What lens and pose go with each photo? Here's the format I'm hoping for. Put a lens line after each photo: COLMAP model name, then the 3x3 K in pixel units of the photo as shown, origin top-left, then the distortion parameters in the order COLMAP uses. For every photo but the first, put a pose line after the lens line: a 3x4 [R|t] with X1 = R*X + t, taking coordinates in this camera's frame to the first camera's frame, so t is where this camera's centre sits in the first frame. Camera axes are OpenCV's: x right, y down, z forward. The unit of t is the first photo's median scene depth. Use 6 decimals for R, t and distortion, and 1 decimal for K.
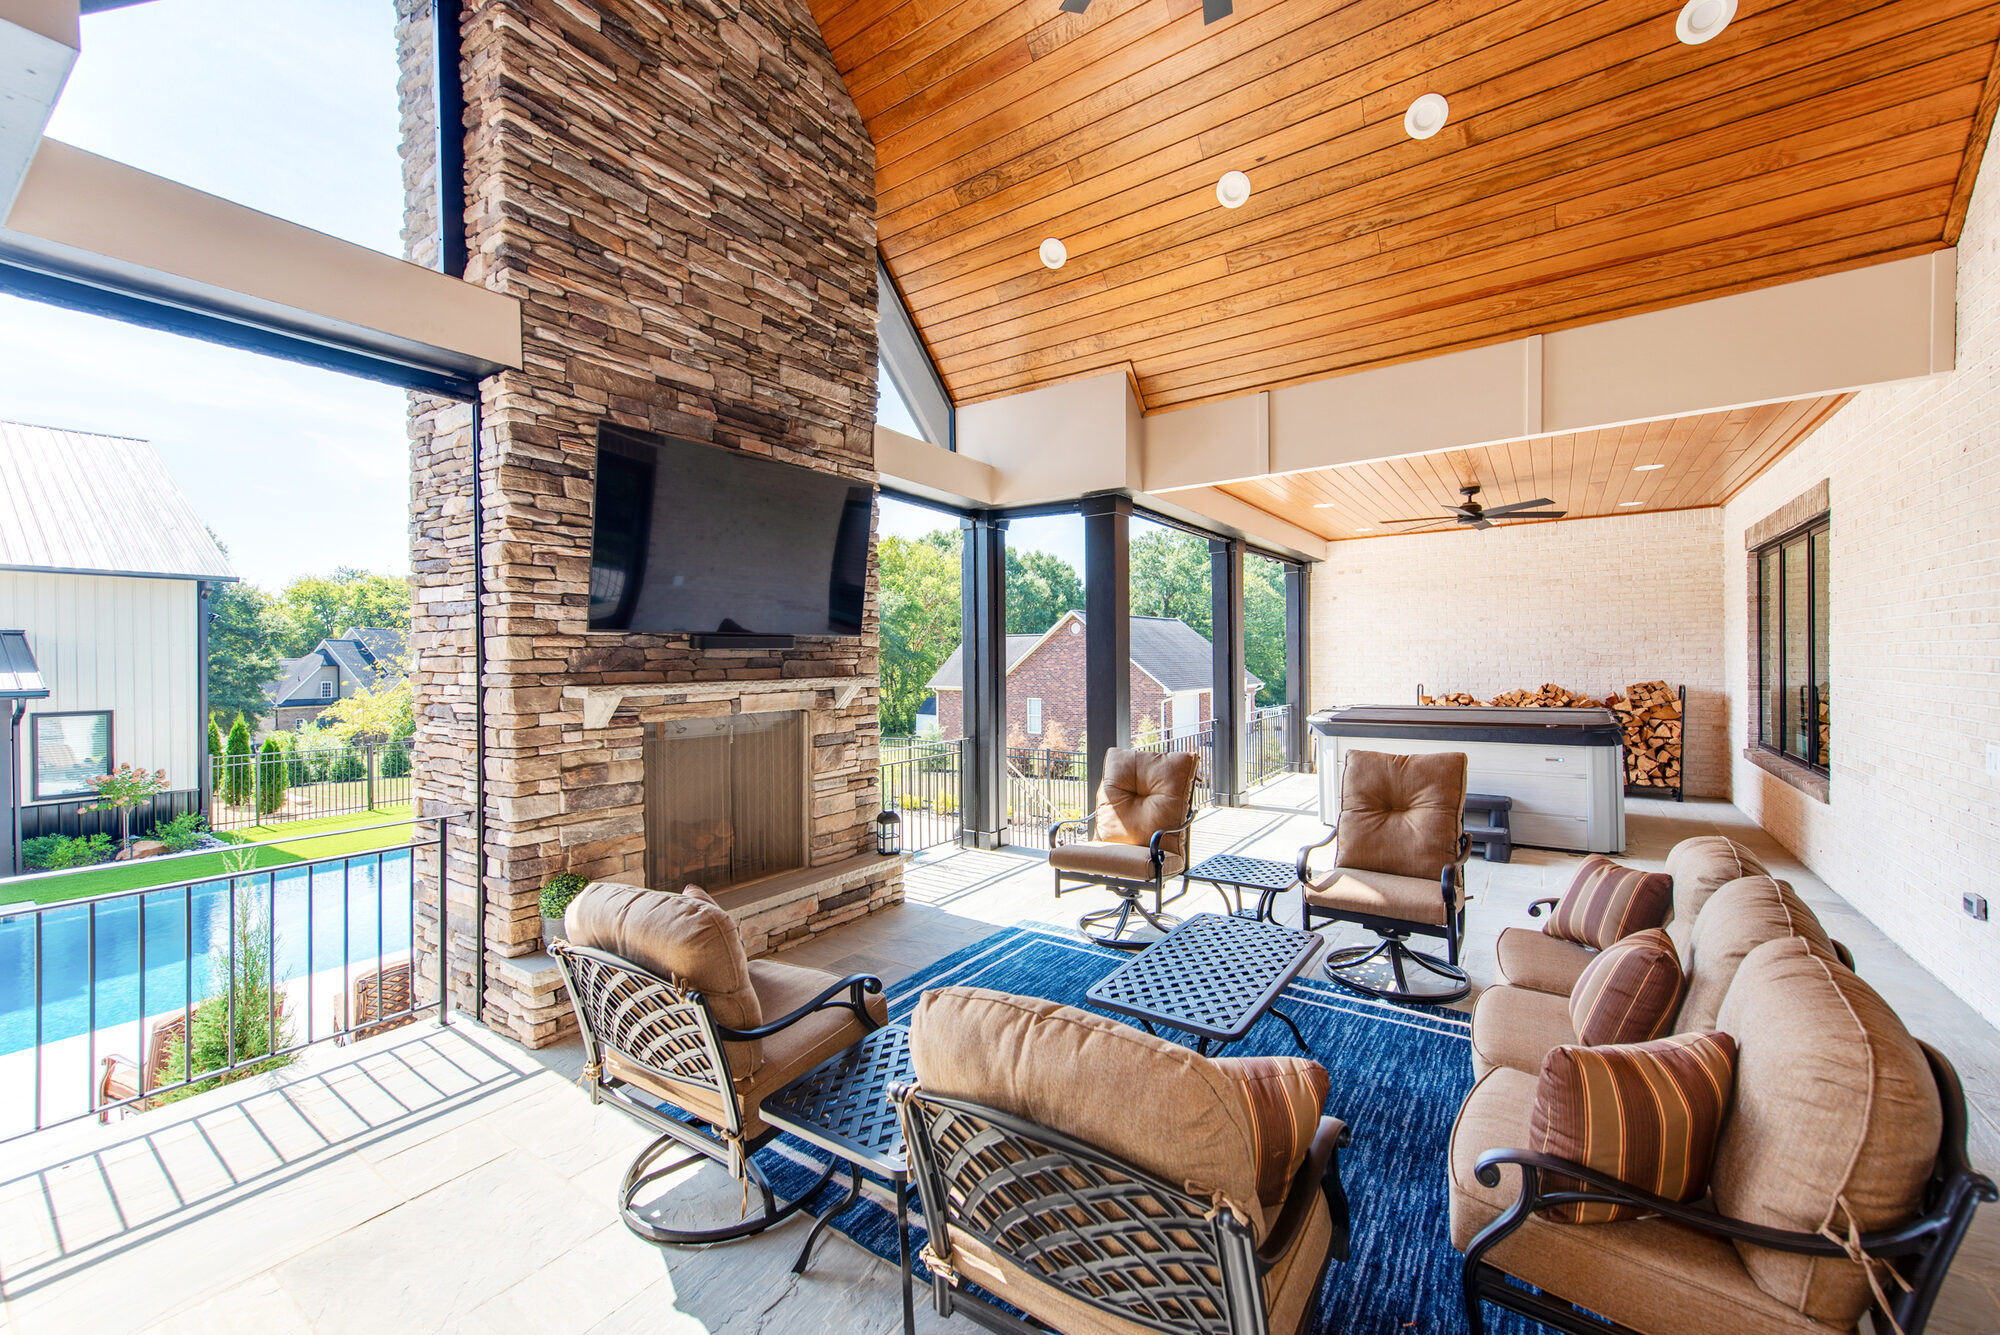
lens RADIAL K [[774.4, 0, 997.8], [0, 774.4, 653.8], [0, 0, 1]] dist [0.015690, -0.000745]
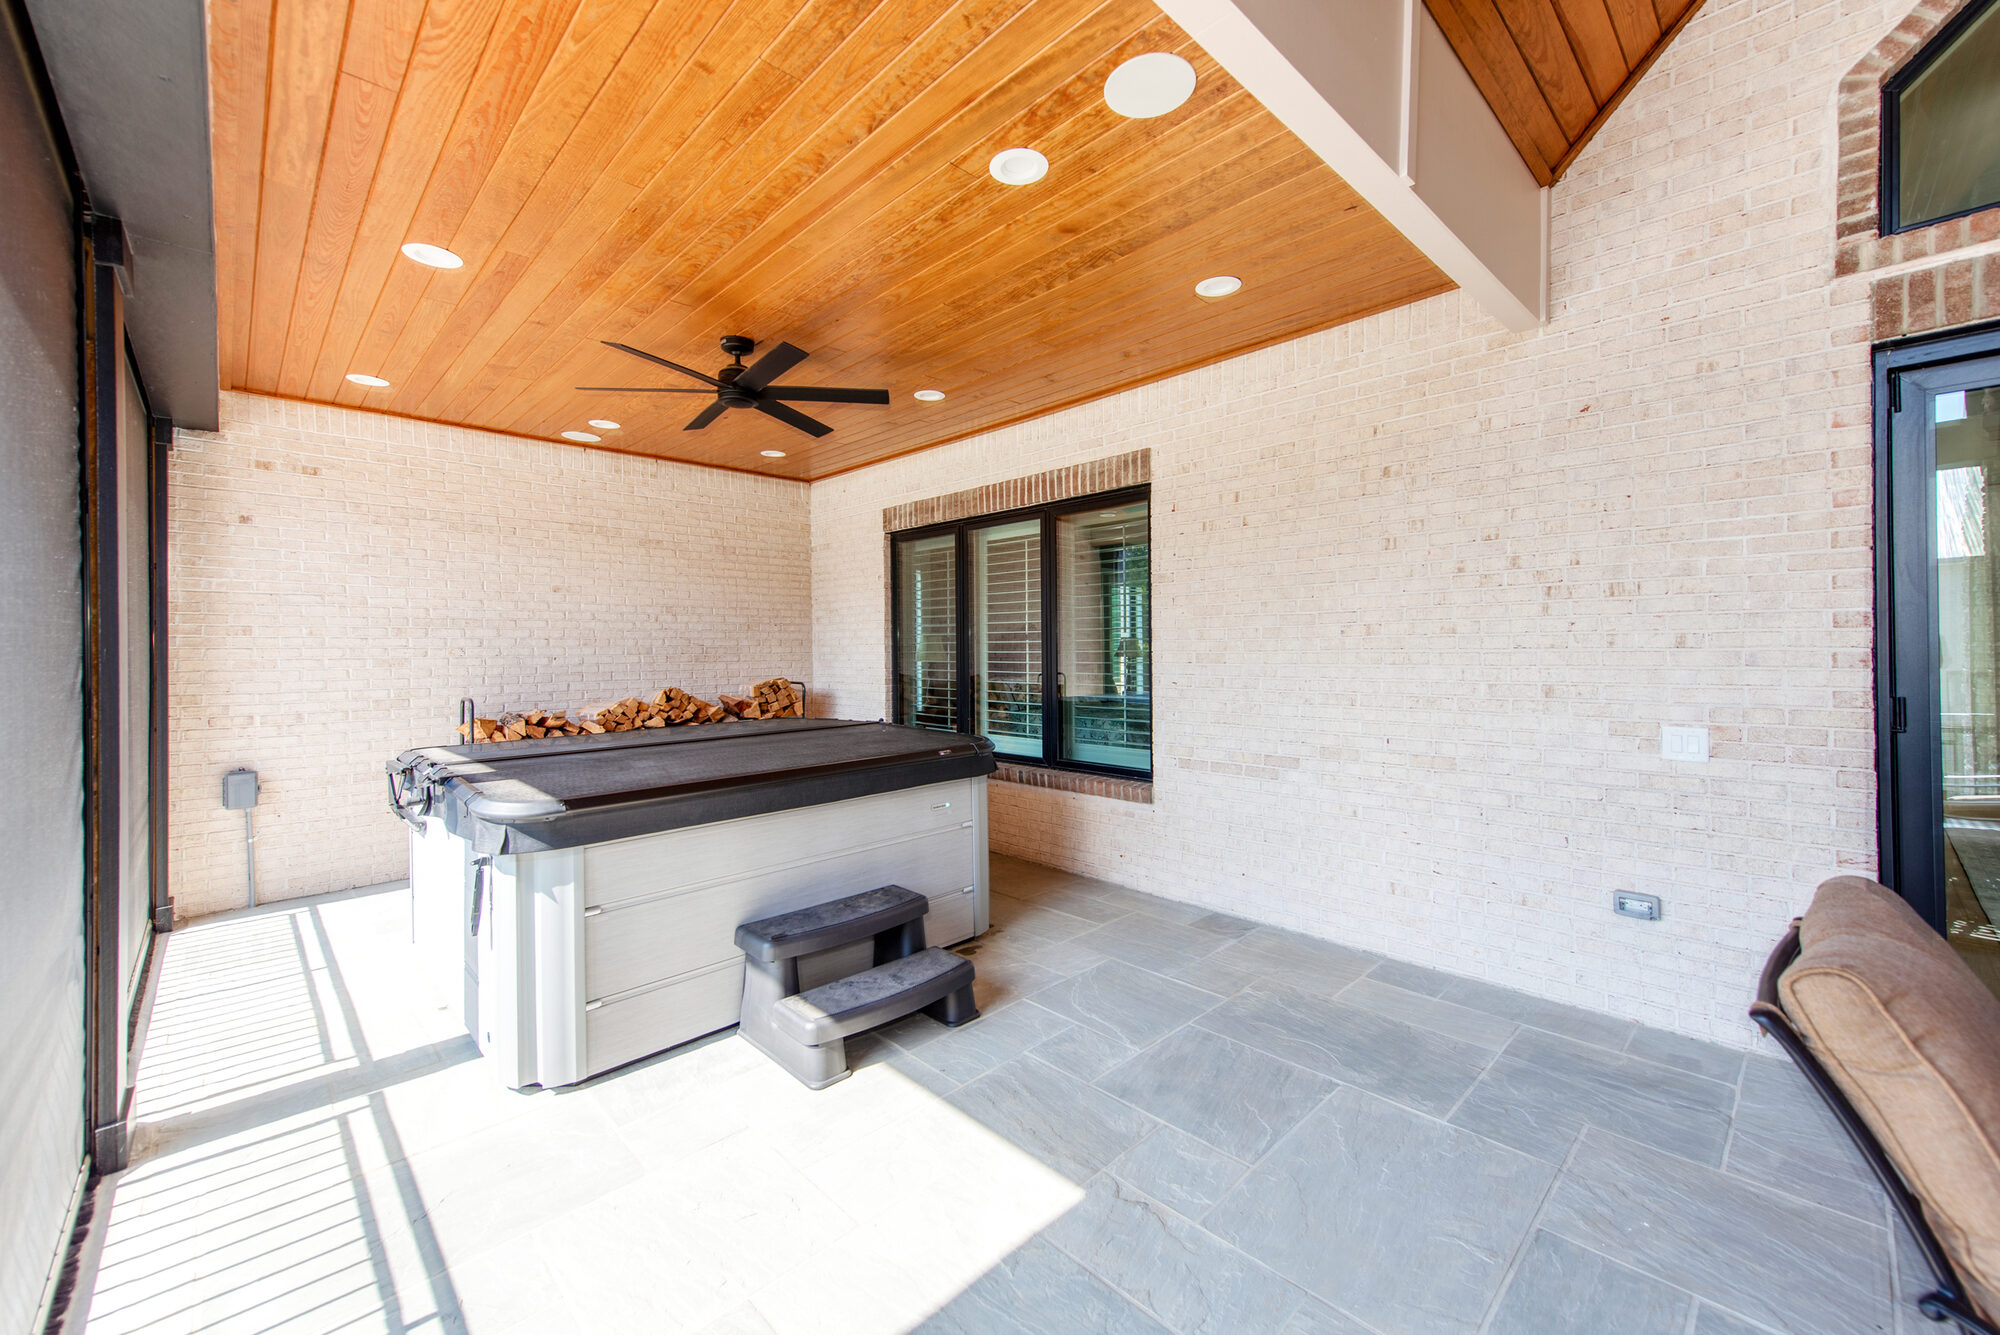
lens RADIAL K [[792.7, 0, 1006.1], [0, 792.7, 650.5], [0, 0, 1]] dist [0.013784, -0.000040]
pose [[0.181458, 0.007640, 0.983369, 0.063237], [0.000019, 0.999970, -0.007772, 0.011009], [-0.983399, 0.001429, 0.181452, 0.576805]]
